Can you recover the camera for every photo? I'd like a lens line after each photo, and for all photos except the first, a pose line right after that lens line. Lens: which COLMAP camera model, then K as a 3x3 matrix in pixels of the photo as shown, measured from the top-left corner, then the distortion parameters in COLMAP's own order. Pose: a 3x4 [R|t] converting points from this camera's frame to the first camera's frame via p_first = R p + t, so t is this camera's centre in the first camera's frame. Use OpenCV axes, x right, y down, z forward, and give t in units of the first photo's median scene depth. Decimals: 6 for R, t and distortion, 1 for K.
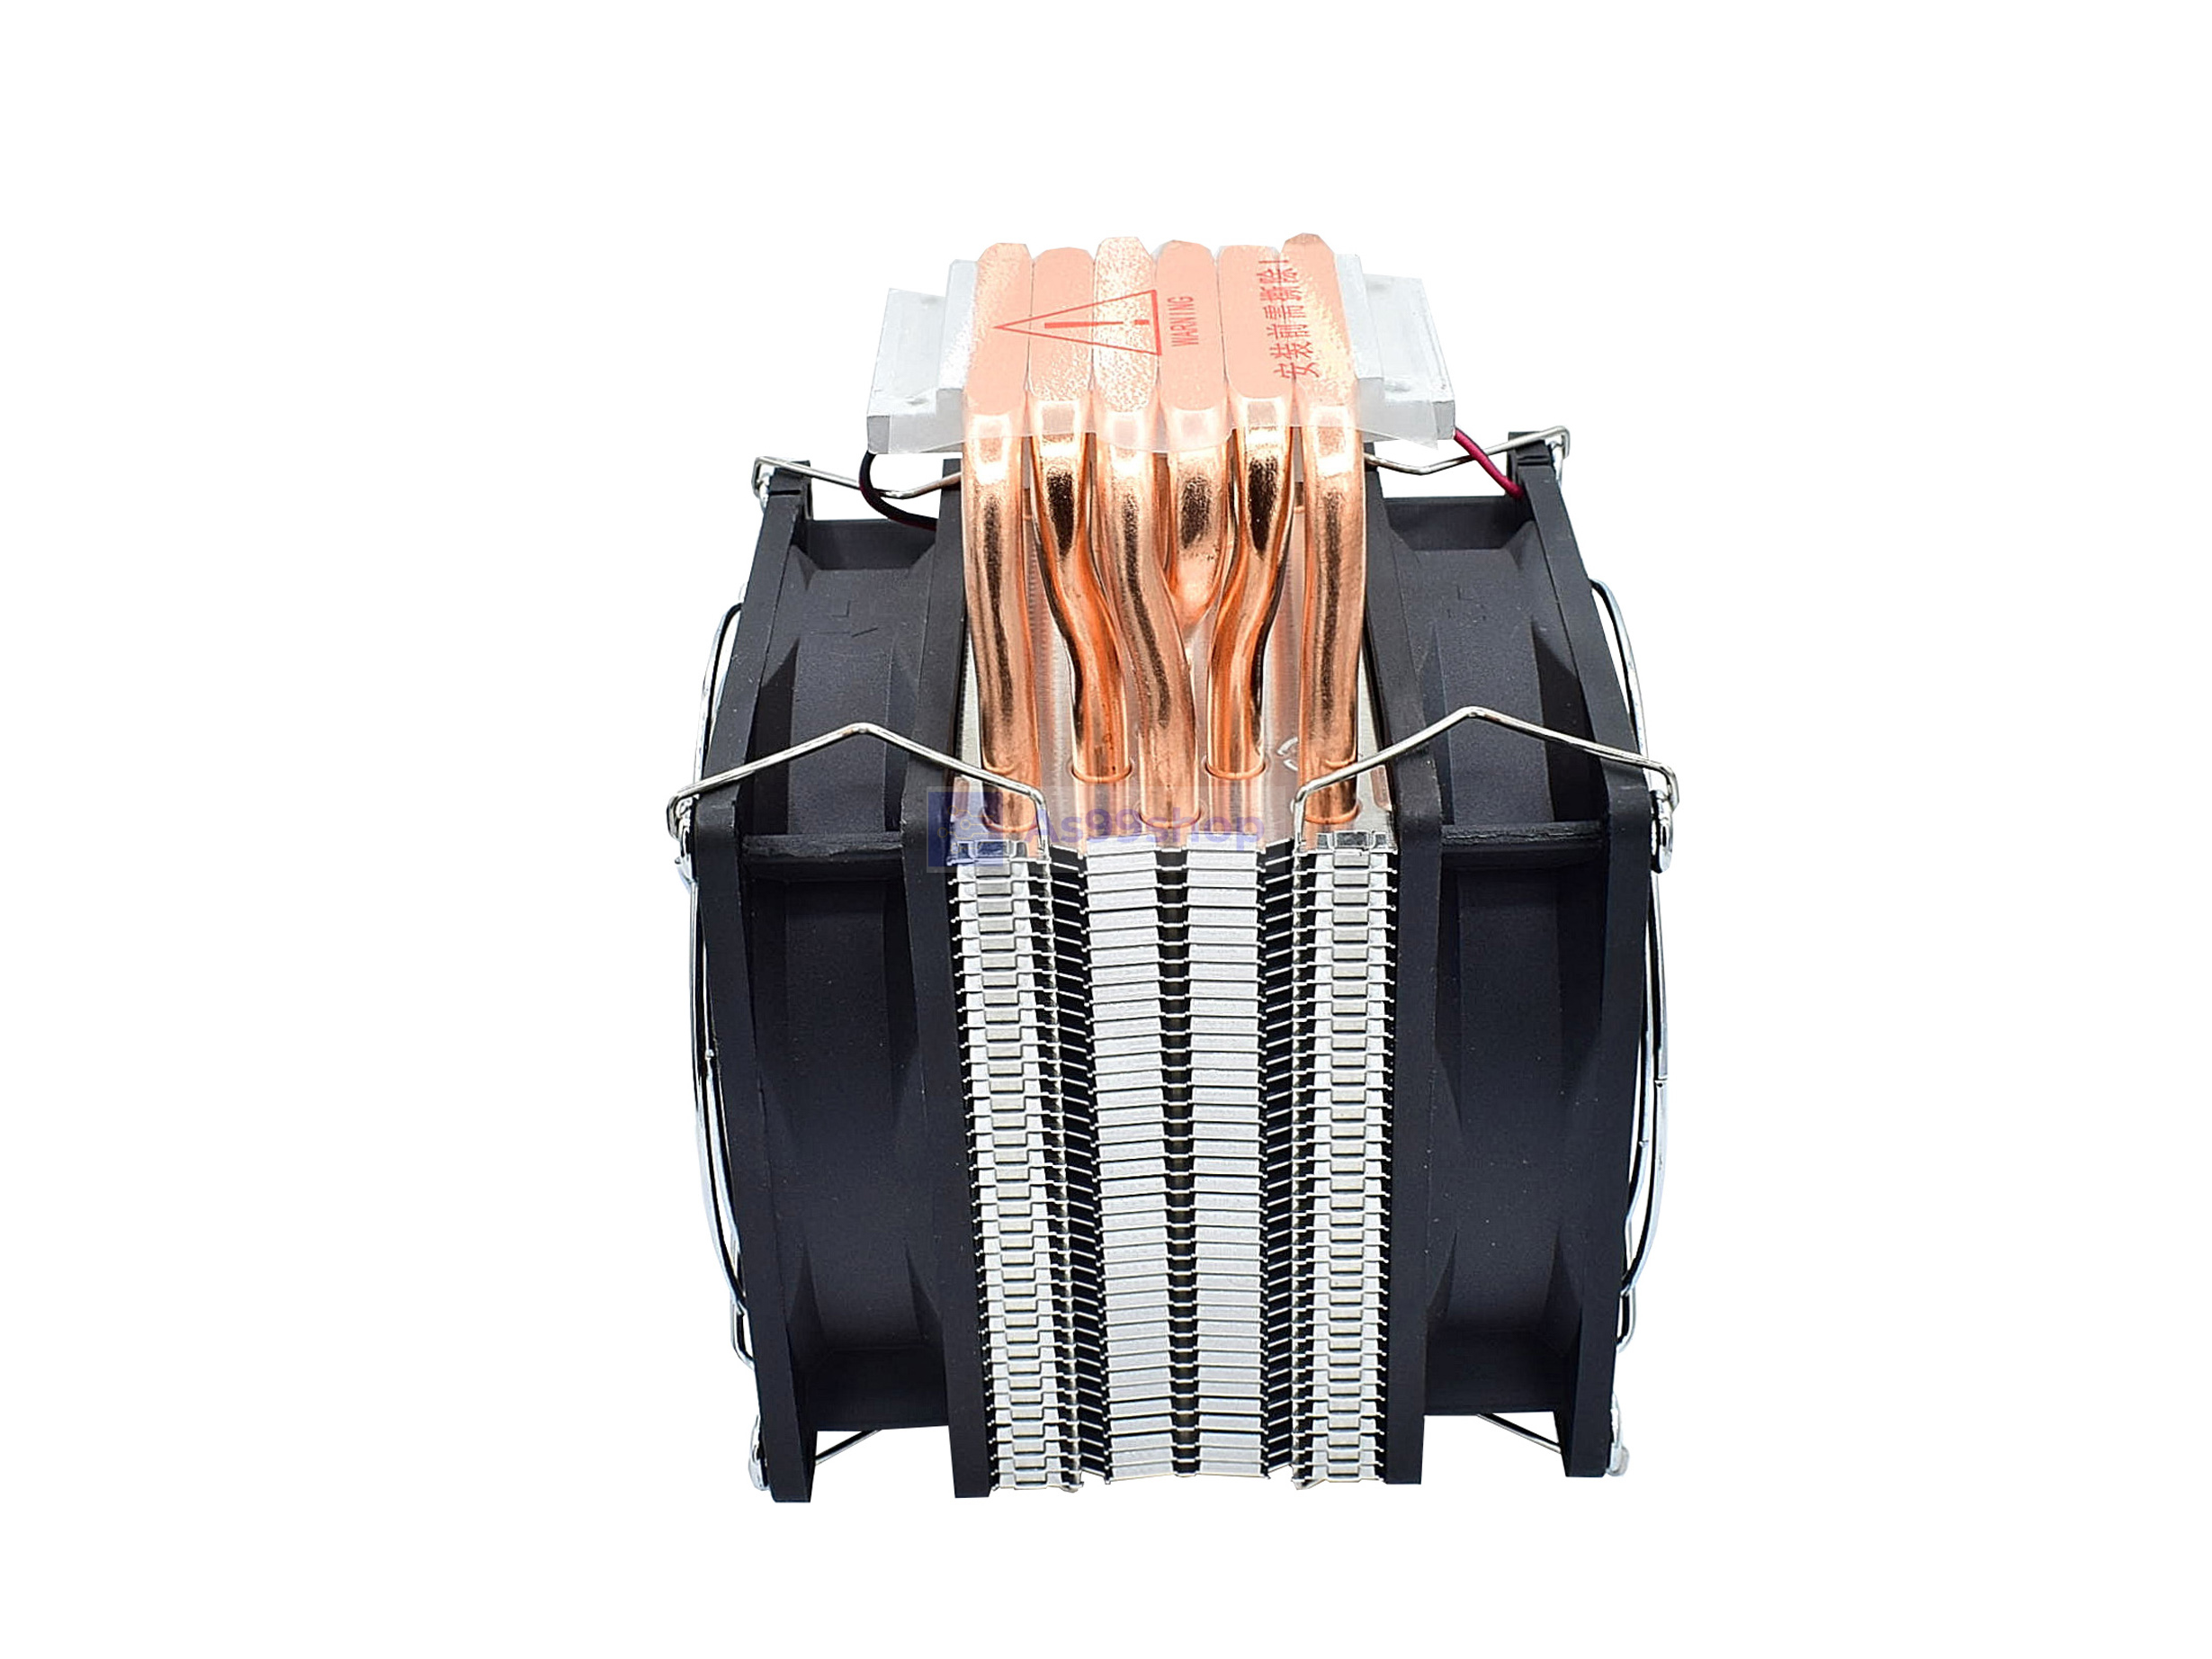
lens RADIAL K [[2295.5, 0, 1087.7], [0, 2295.5, 834.1], [0, 0, 1]] dist [-0.037858, 0.000000]
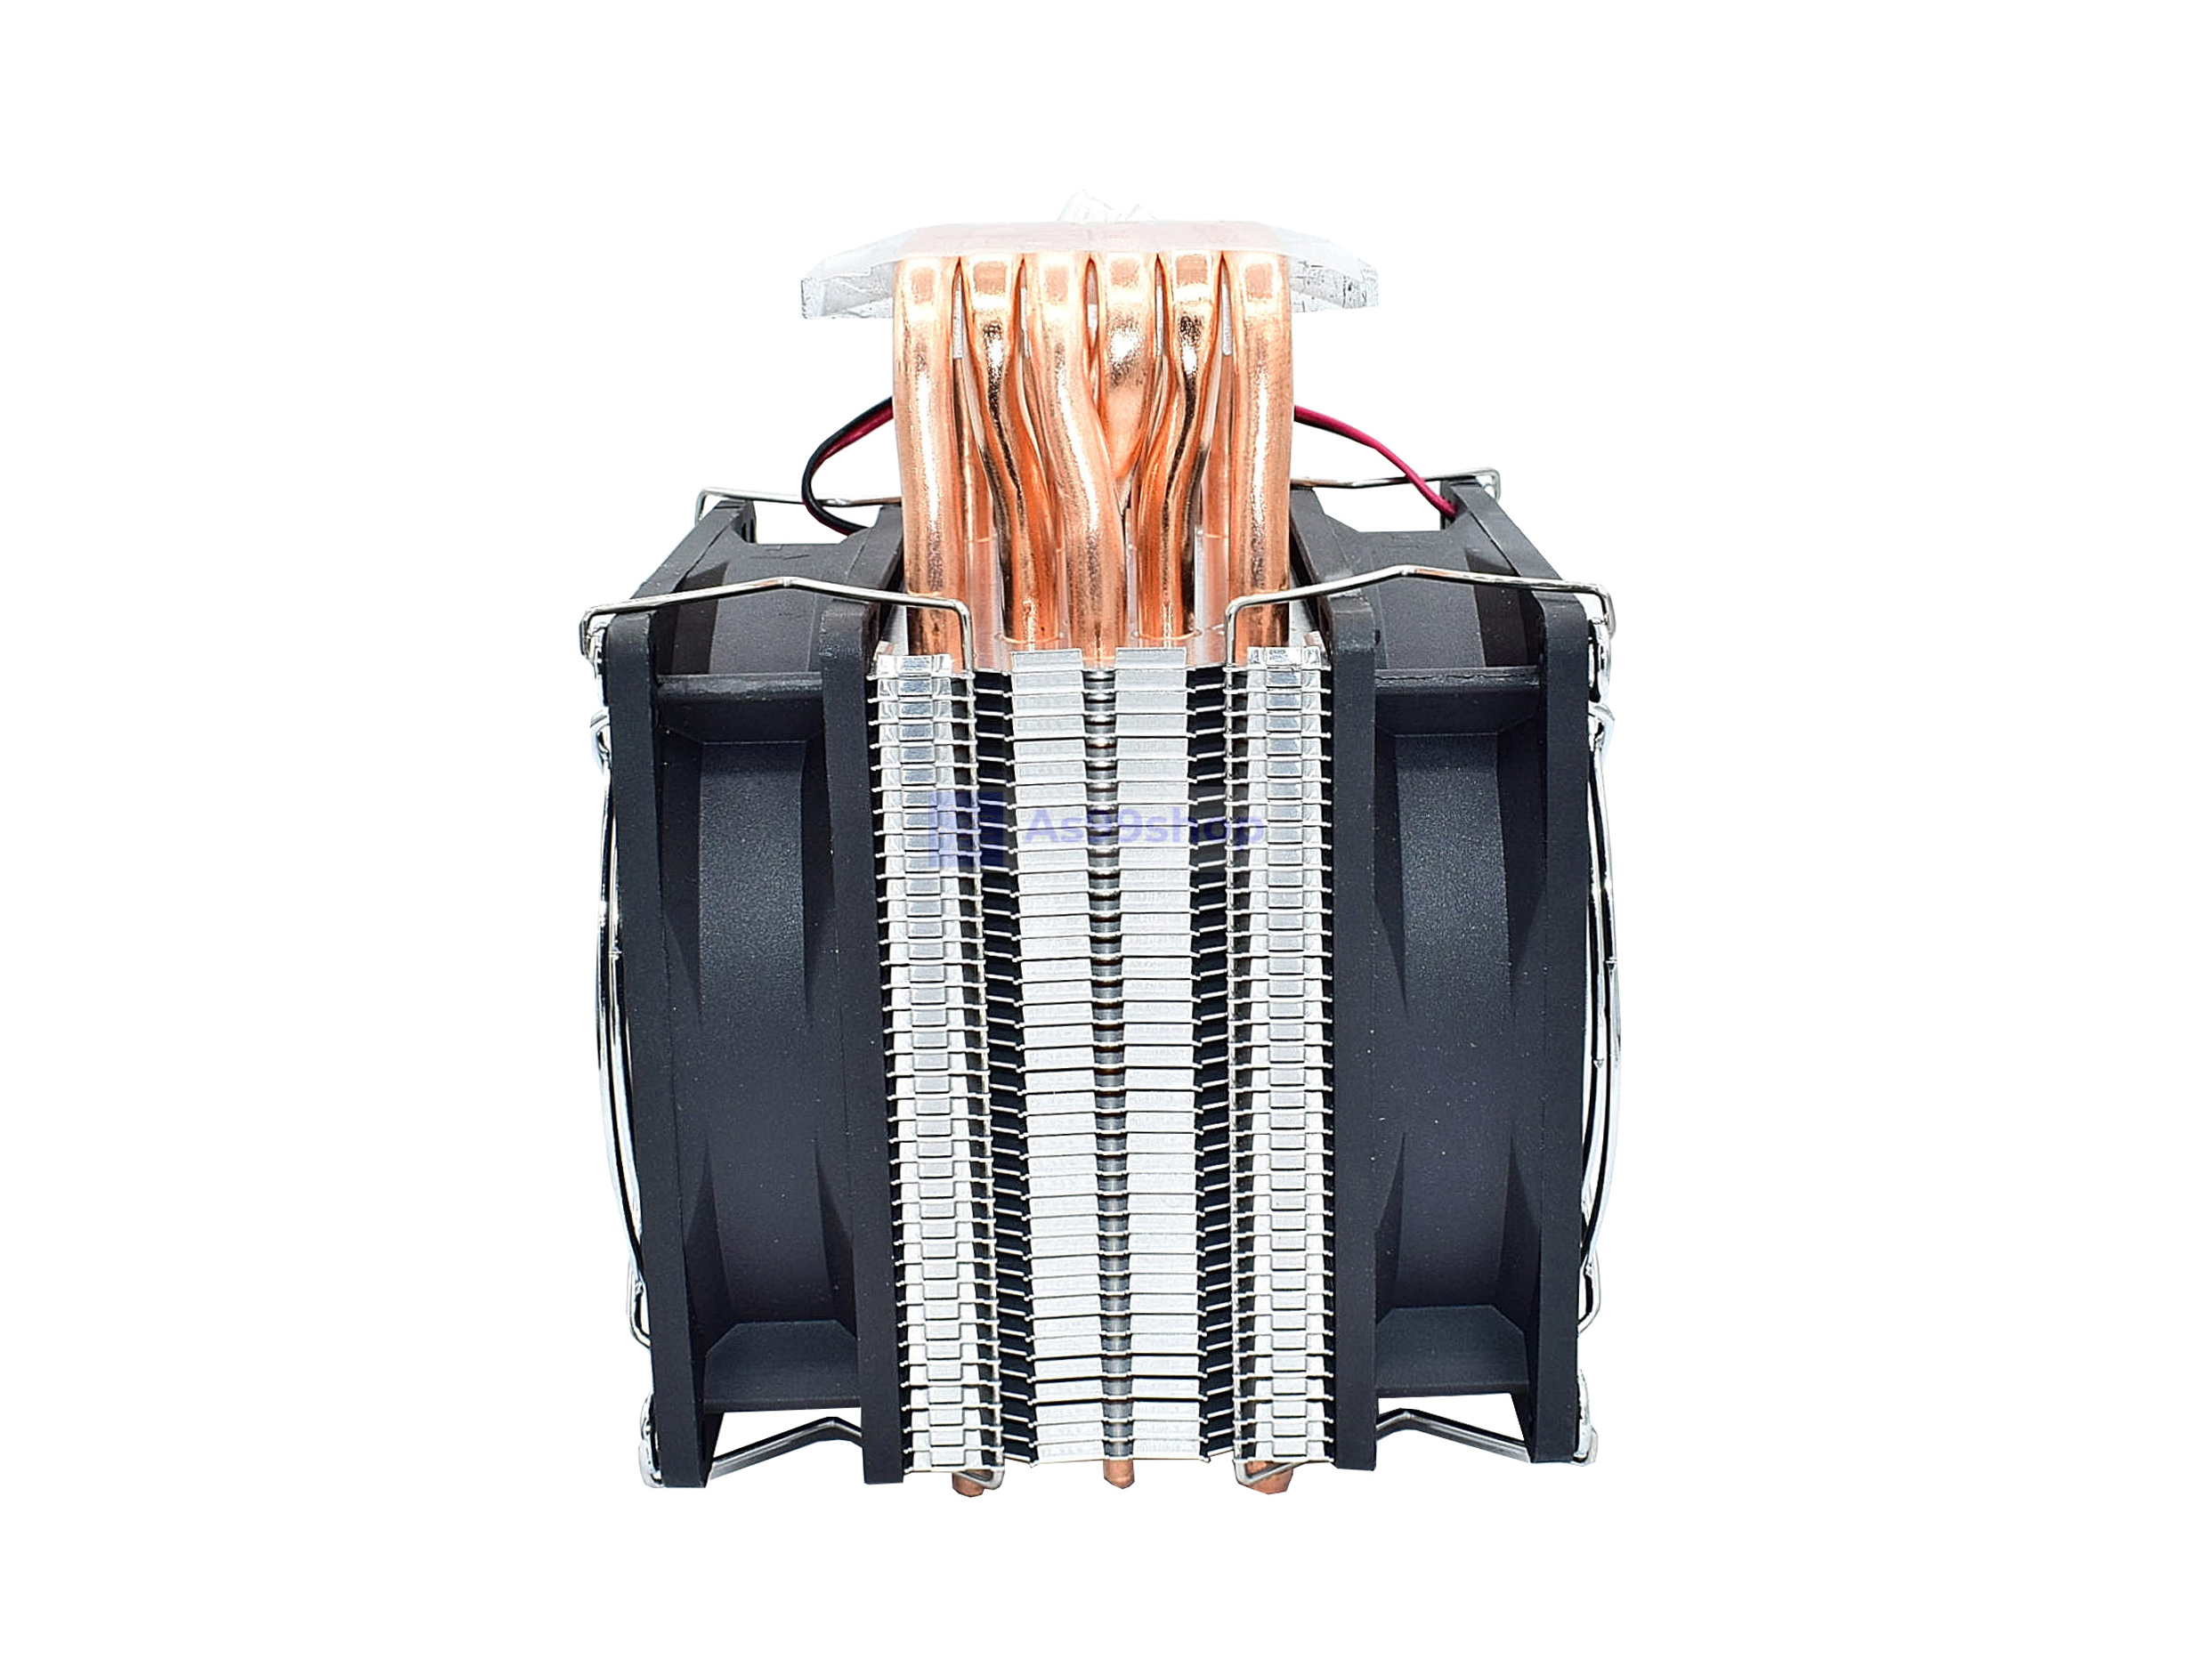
lens RADIAL K [[2295.2, 0, 1119.6], [0, 2295.2, 834.8], [0, 0, 1]] dist [-0.037858, 0.000000]
pose [[0.999502, 0.011501, 0.029394, 0.014229], [-0.004884, 0.976387, -0.215972, 0.239096], [-0.031184, 0.215721, 0.975957, 0.053262]]
